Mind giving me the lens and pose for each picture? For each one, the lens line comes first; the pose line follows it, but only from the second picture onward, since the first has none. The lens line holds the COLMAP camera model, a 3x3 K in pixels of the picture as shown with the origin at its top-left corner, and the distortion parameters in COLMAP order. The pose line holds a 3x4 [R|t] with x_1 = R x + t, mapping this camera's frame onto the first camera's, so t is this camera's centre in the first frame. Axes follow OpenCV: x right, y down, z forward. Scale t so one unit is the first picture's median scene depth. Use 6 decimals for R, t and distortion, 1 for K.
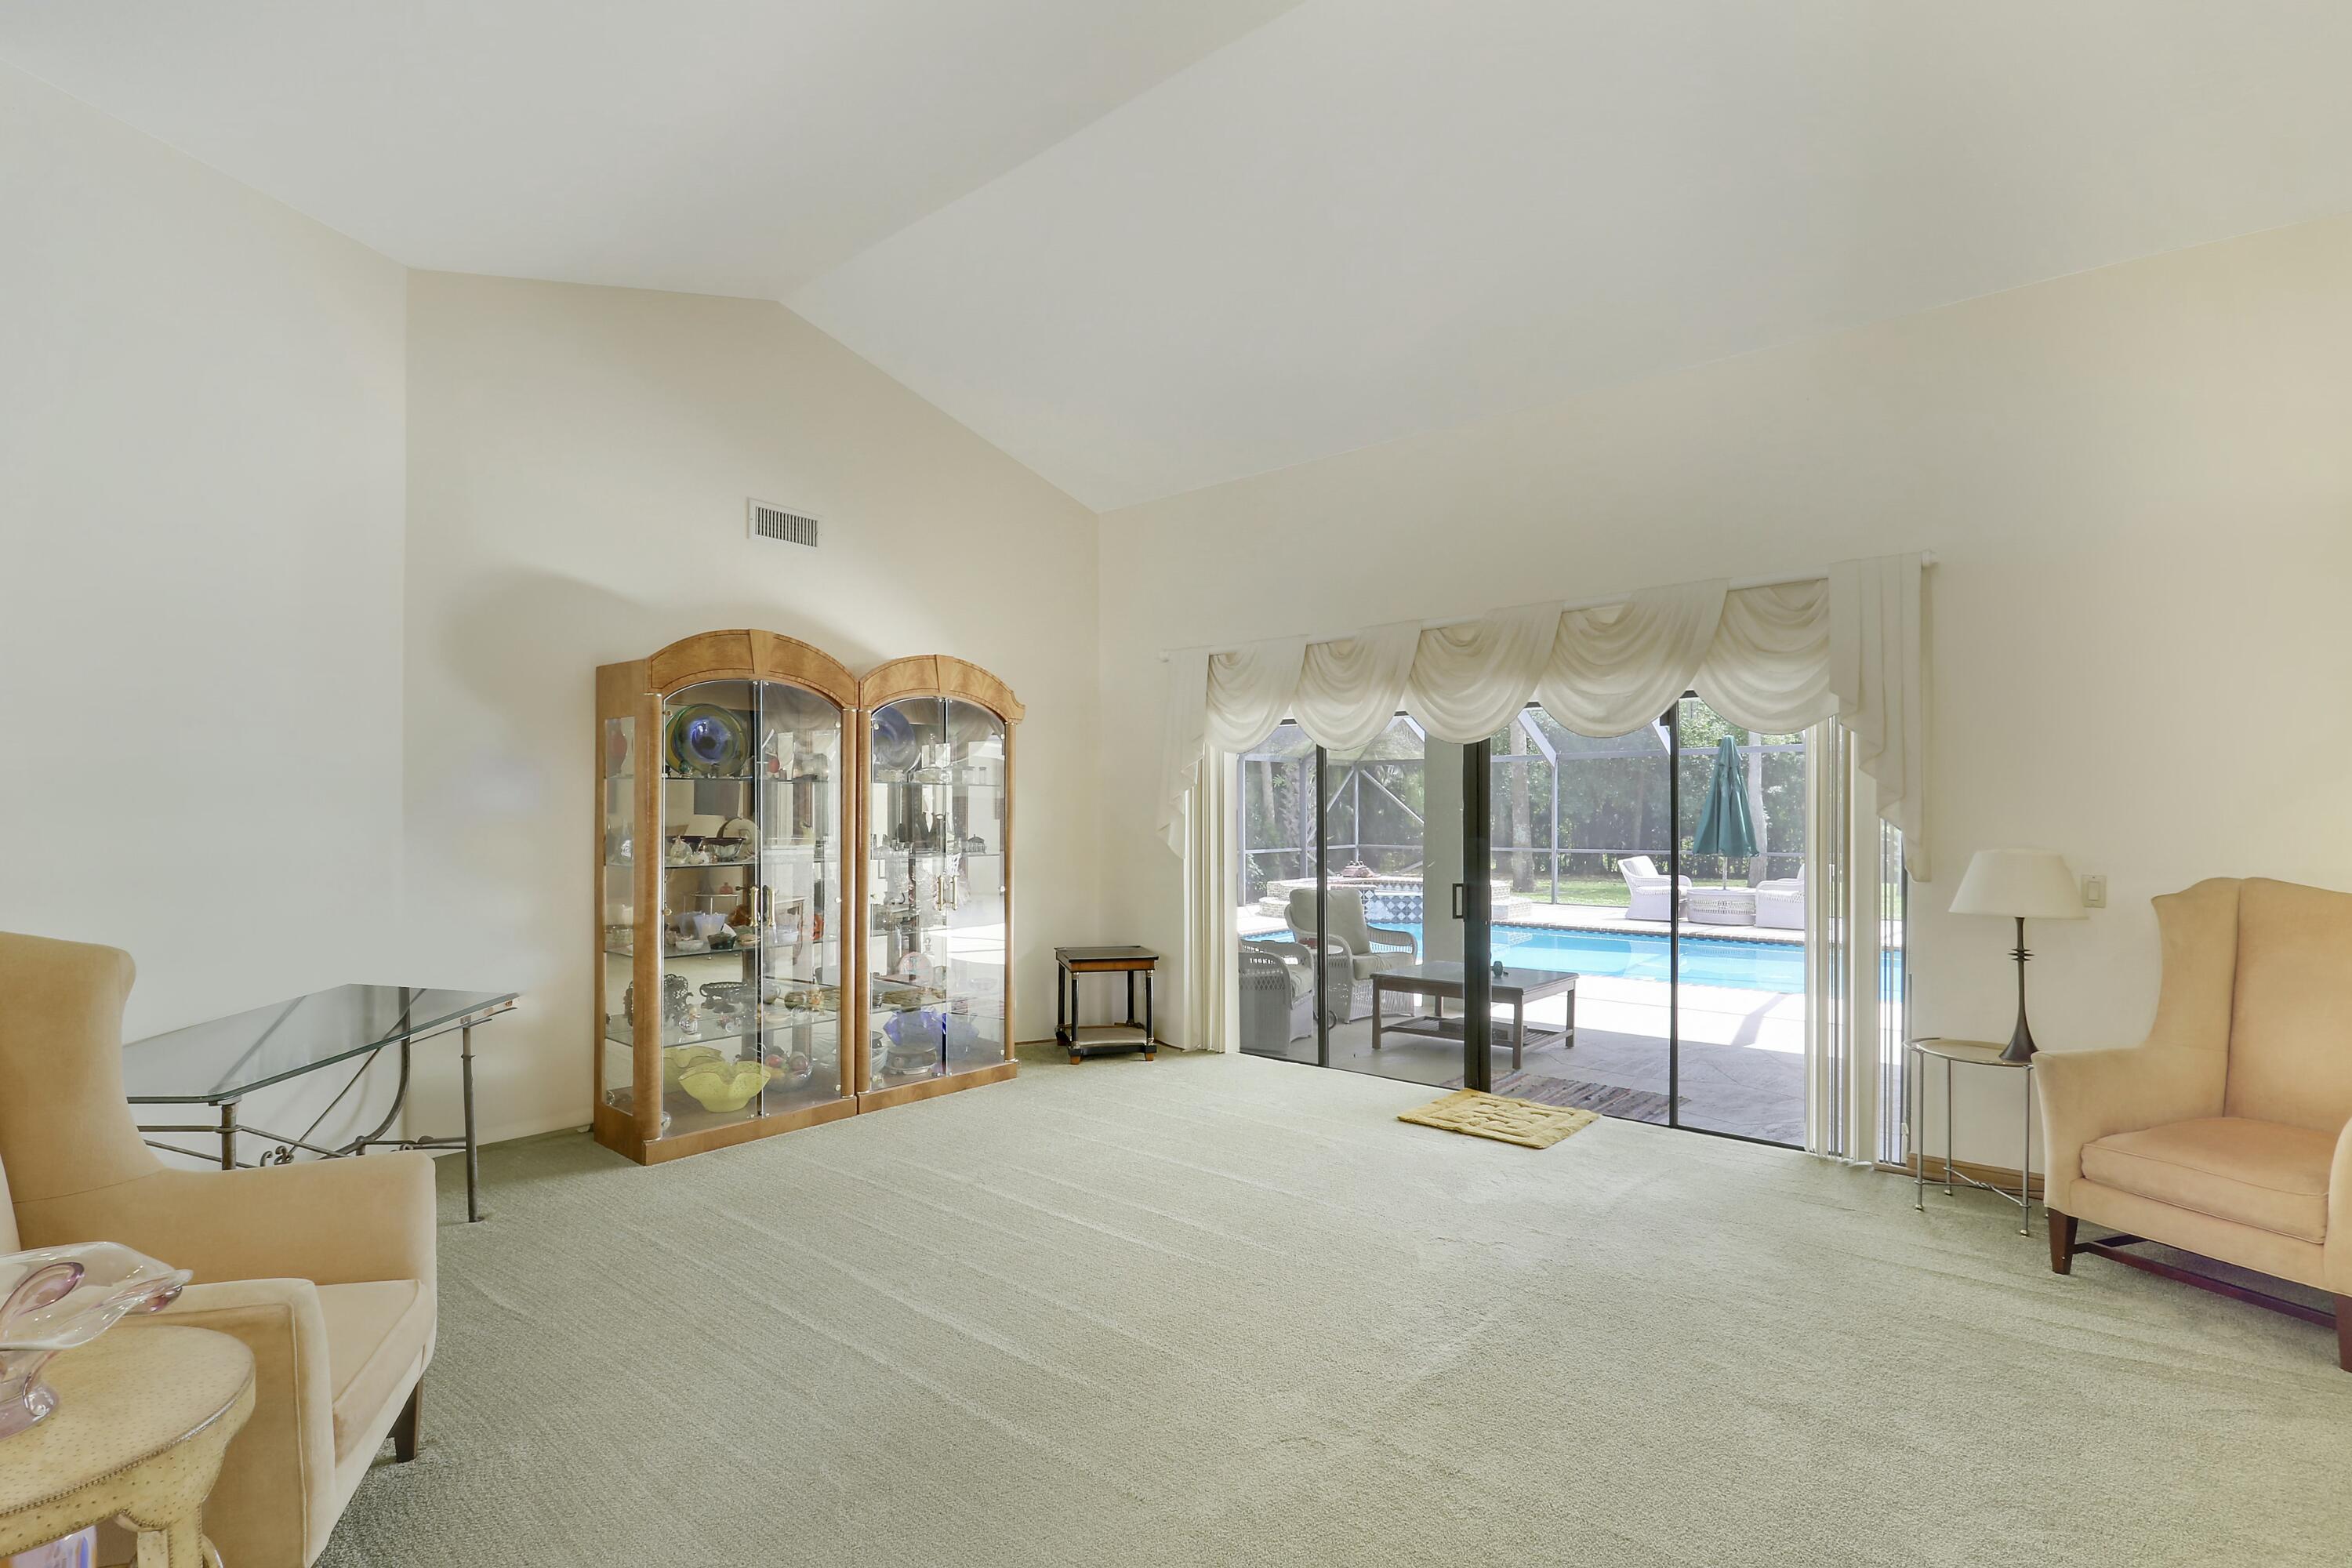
lens RADIAL K [[1092.4, 0, 1208.4], [0, 1092.4, 832.6], [0, 0, 1]] dist [-0.004084, -0.010318]
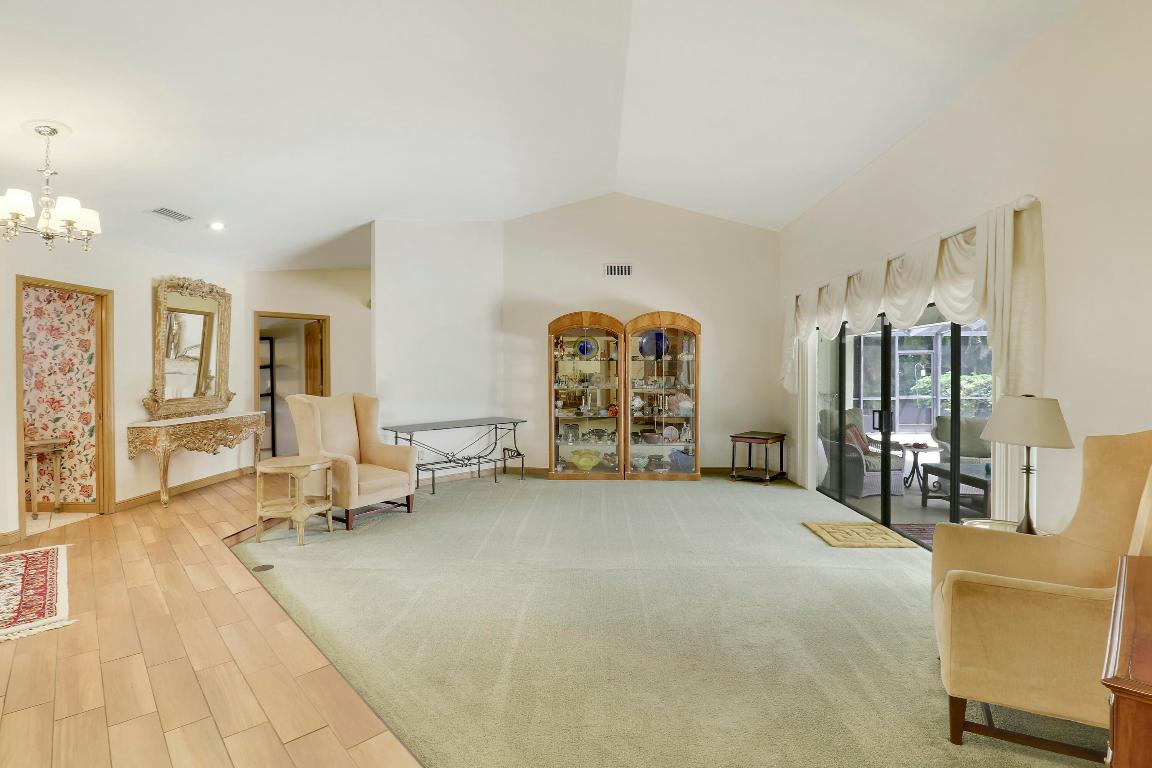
lens RADIAL K [[535.1, 0, 586.2], [0, 535.1, 379.1], [0, 0, 1]] dist [-0.004084, -0.010318]
pose [[0.640169, 0.012494, -0.768133, 0.618678], [-0.014393, 0.999887, 0.004268, -0.003454], [0.768100, 0.008323, 0.640276, 0.048343]]
